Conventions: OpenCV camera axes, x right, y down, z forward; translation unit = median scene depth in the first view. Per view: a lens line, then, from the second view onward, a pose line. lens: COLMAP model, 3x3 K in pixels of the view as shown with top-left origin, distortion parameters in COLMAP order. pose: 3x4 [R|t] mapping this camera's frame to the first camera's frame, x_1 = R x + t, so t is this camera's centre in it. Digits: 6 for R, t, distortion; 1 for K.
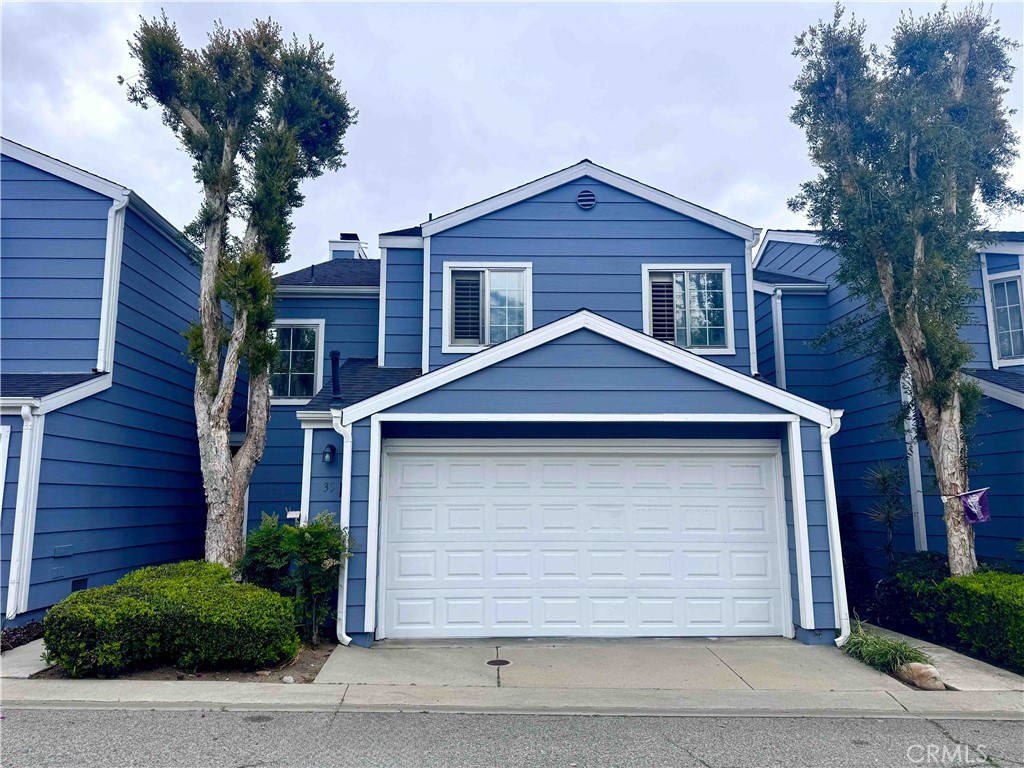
lens RADIAL K [[712.3, 0, 512.0], [0, 712.3, 384.0], [0, 0, 1]] dist [0.083138, -0.110326]
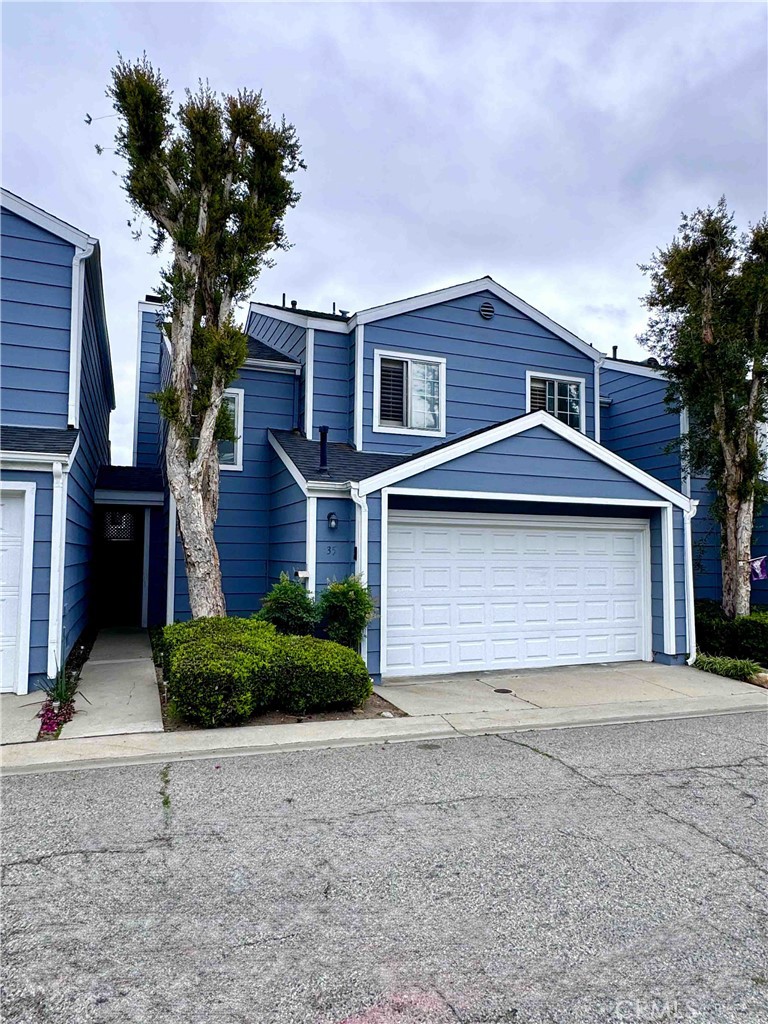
lens RADIAL K [[635.3, 0, 384.0], [0, 635.3, 512.0], [0, 0, 1]] dist [-0.013320, 0.001935]
pose [[0.940952, 0.033794, 0.336849, -0.505287], [-0.065479, 0.994384, 0.083147, -0.002753], [-0.332147, -0.100294, 0.937880, 0.052595]]
